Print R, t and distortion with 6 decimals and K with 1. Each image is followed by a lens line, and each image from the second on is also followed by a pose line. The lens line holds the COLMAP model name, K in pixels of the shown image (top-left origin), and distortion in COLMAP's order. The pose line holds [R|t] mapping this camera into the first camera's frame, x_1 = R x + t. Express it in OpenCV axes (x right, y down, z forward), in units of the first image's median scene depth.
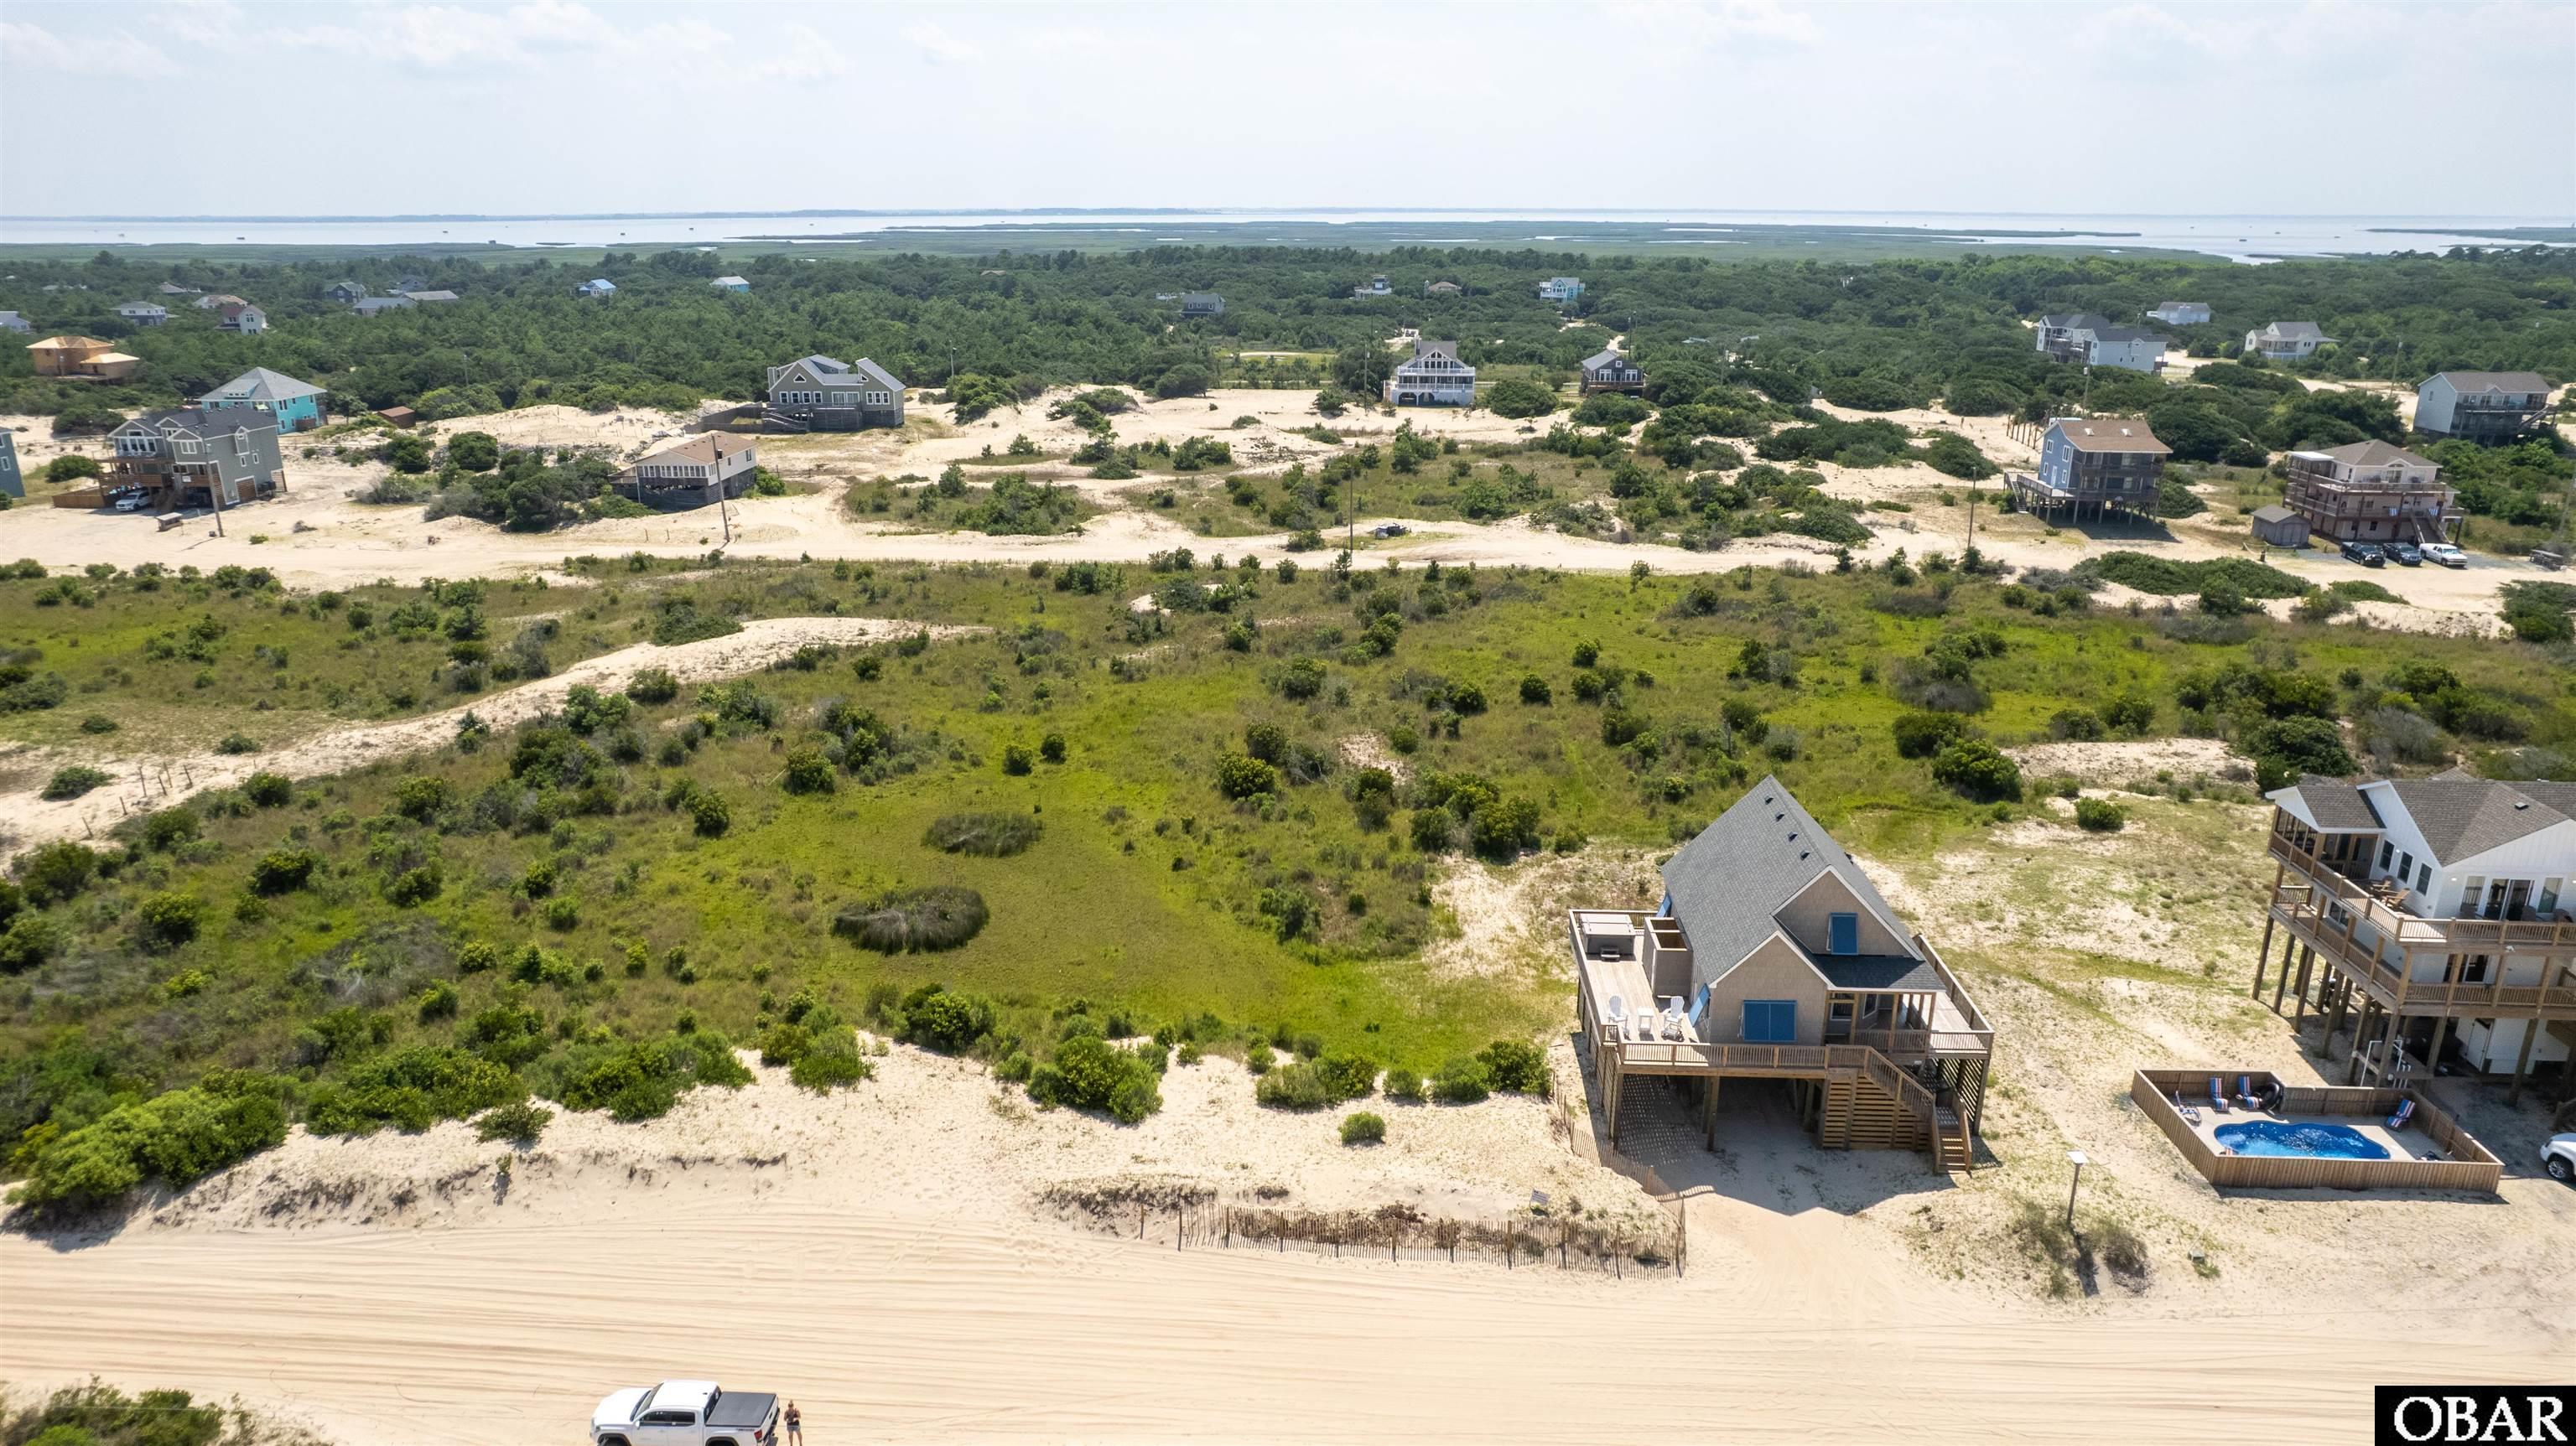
lens RADIAL K [[1648.0, 0, 1288.0], [0, 1648.0, 723.0], [0, 0, 1]] dist [-0.079750, 0.072941]
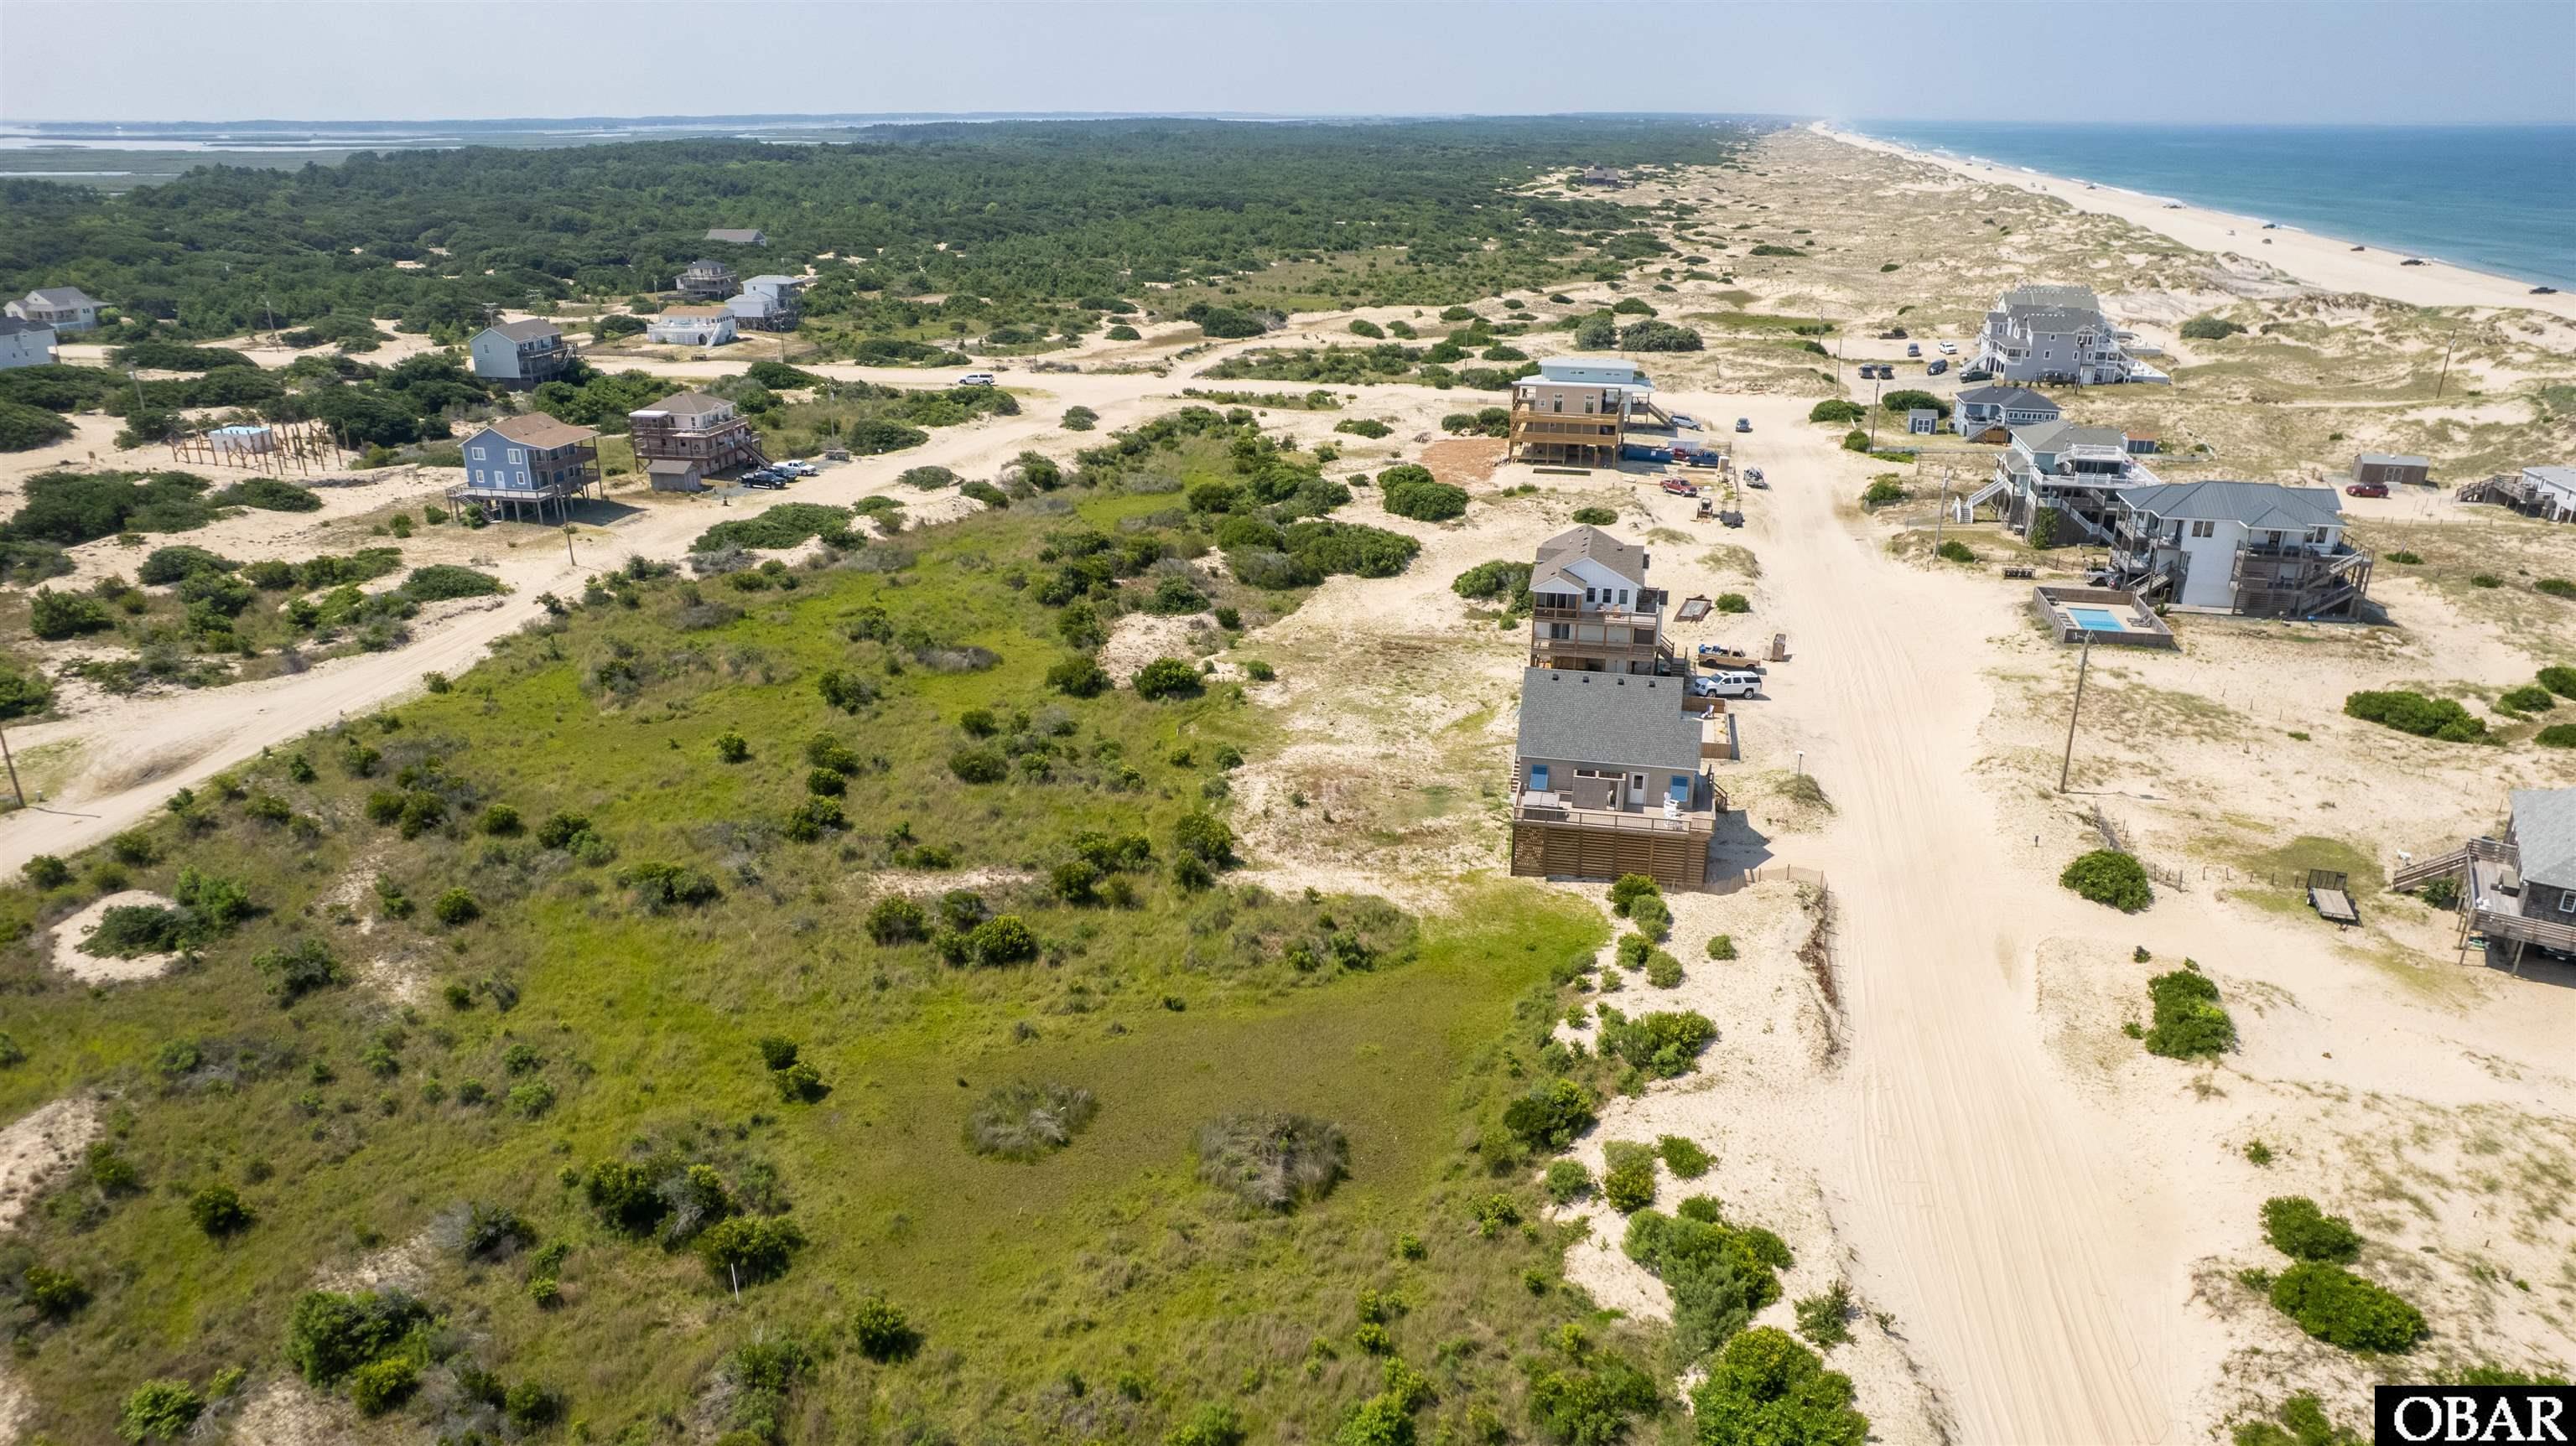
lens RADIAL K [[1655.6, 0, 1283.3], [0, 1655.6, 727.7], [0, 0, 1]] dist [-0.072304, 0.061046]
pose [[0.165813, -0.348752, 0.922431, -0.776433], [0.300245, 0.908825, 0.289637, -0.282939], [-0.939340, 0.228930, 0.255406, 0.556290]]
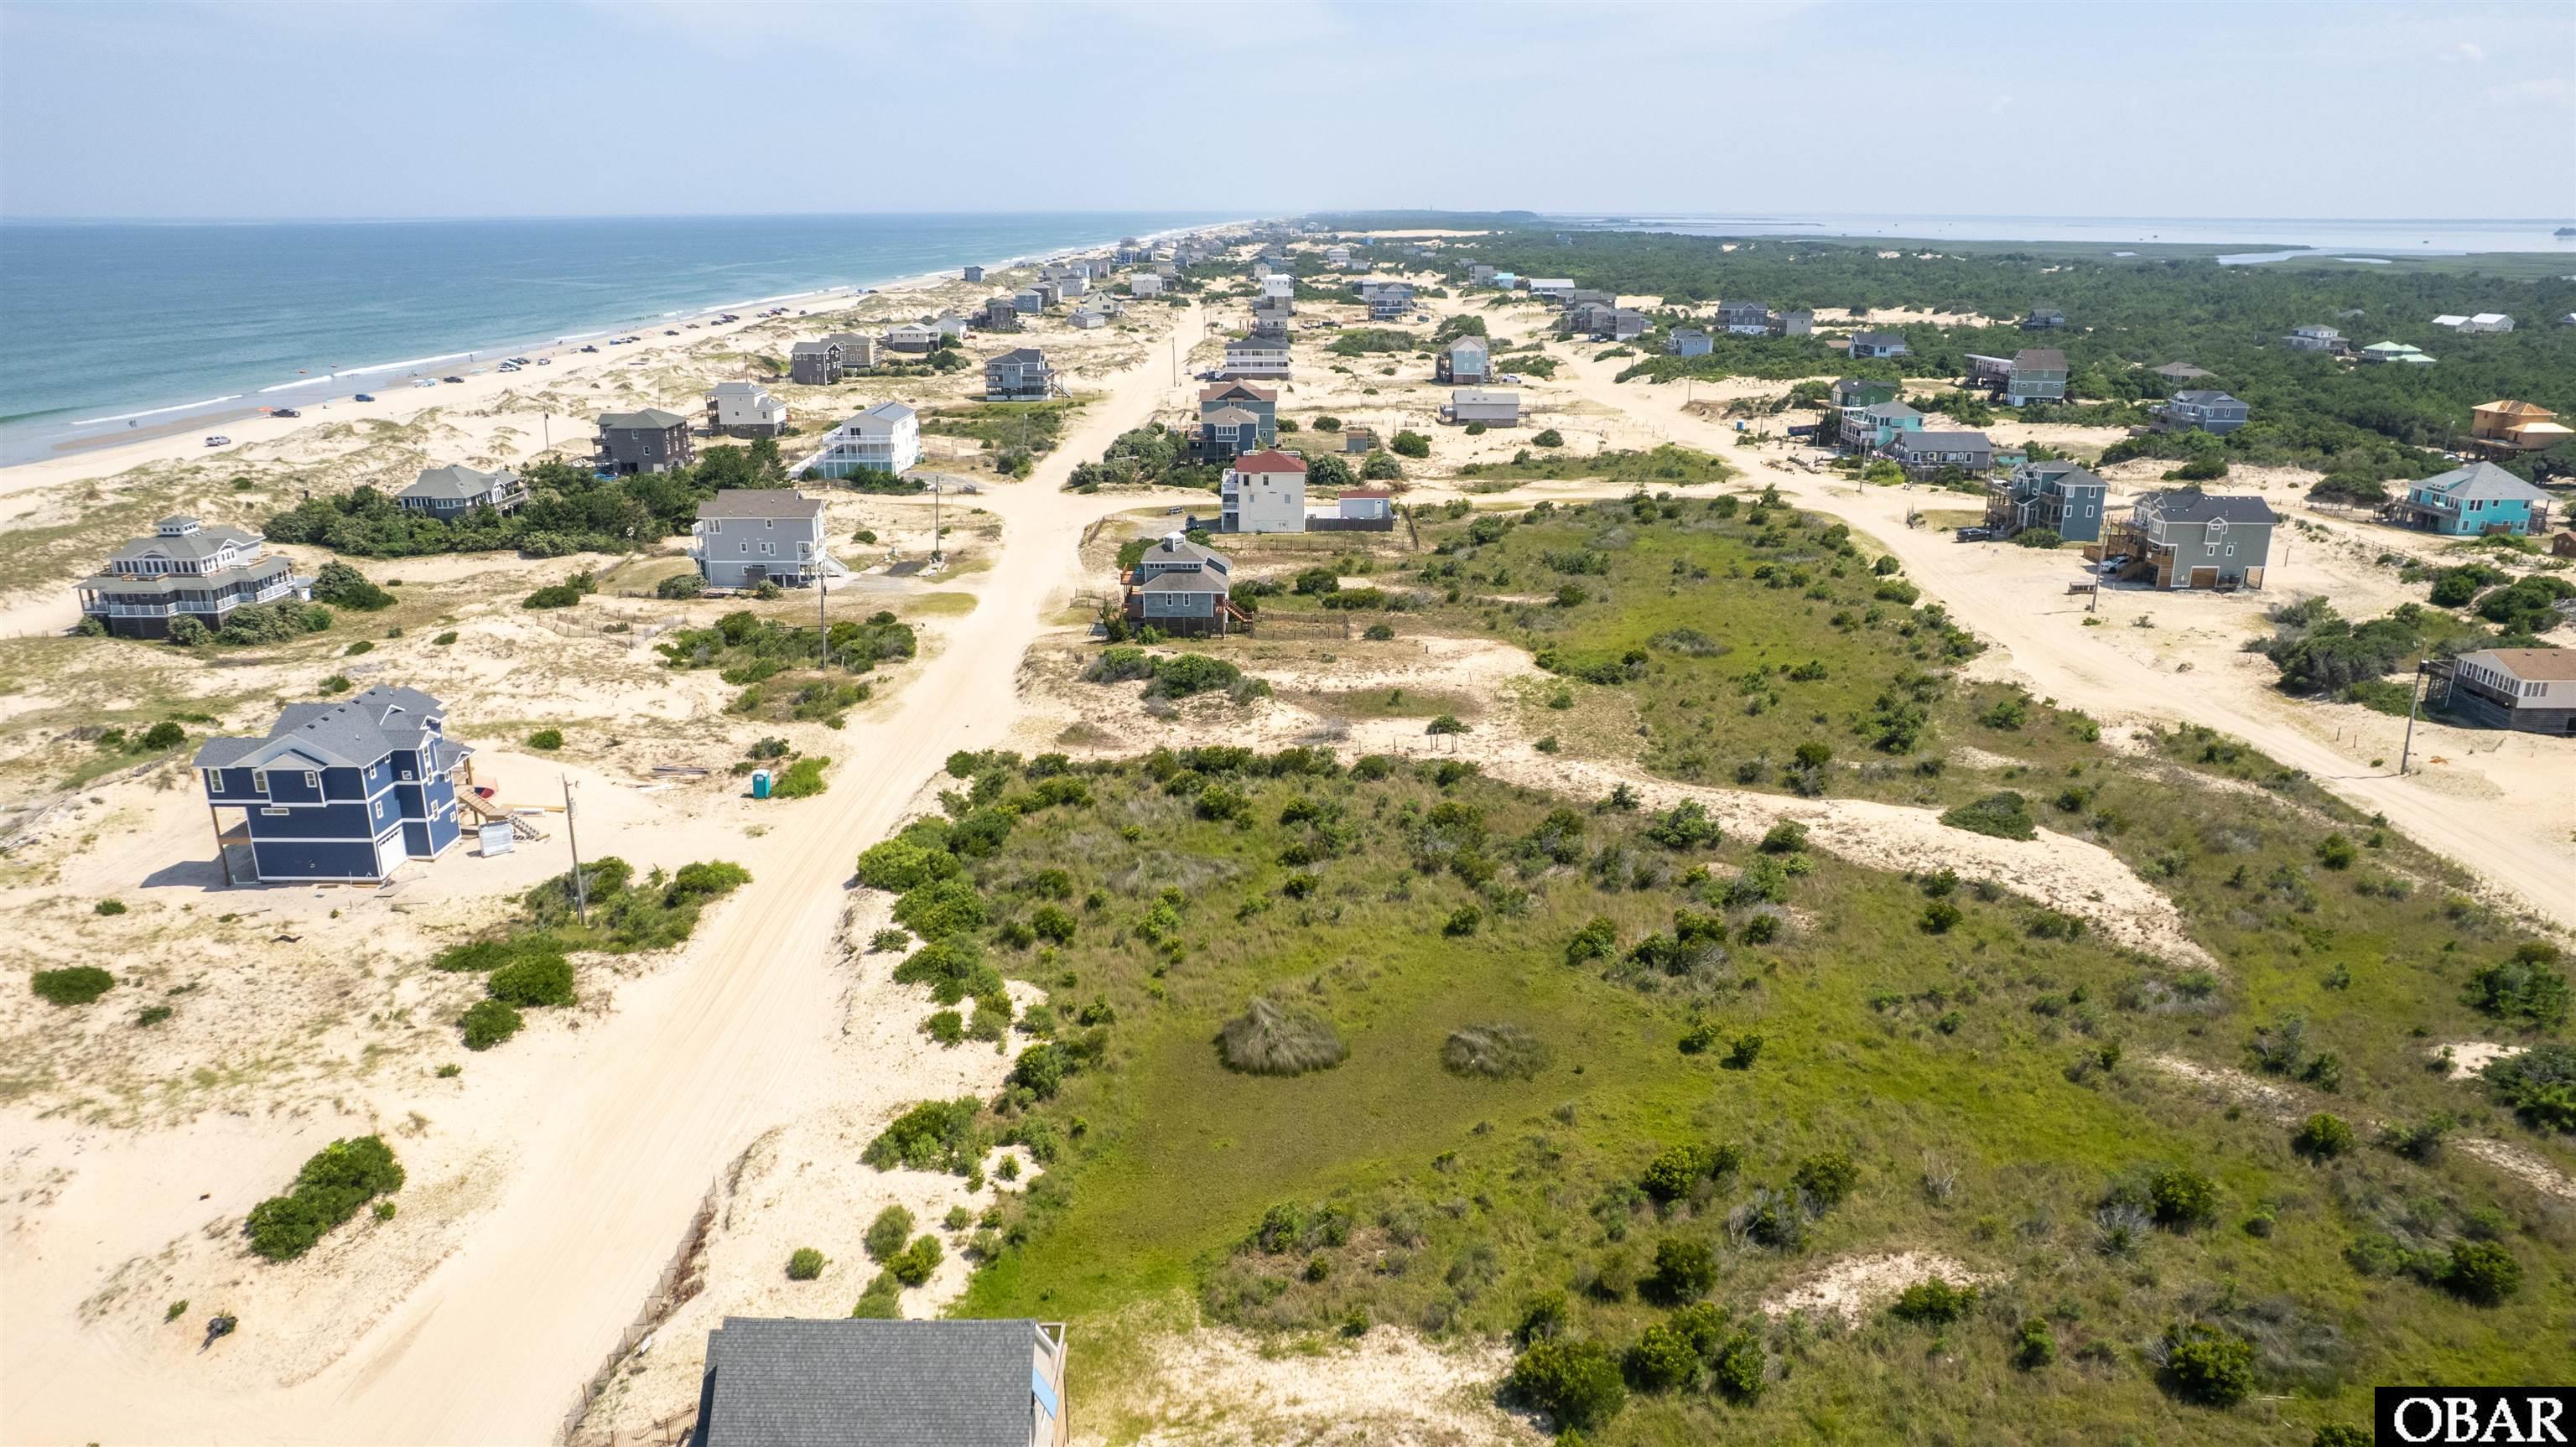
lens RADIAL K [[1688.4, 0, 1288.0], [0, 1688.4, 723.5], [0, 0, 1]] dist [-0.070015, 0.056079]
pose [[0.055580, 0.295735, -0.953652, 0.630321], [-0.303792, 0.914853, 0.265998, -0.302933], [0.951116, 0.274928, 0.140689, 0.618973]]
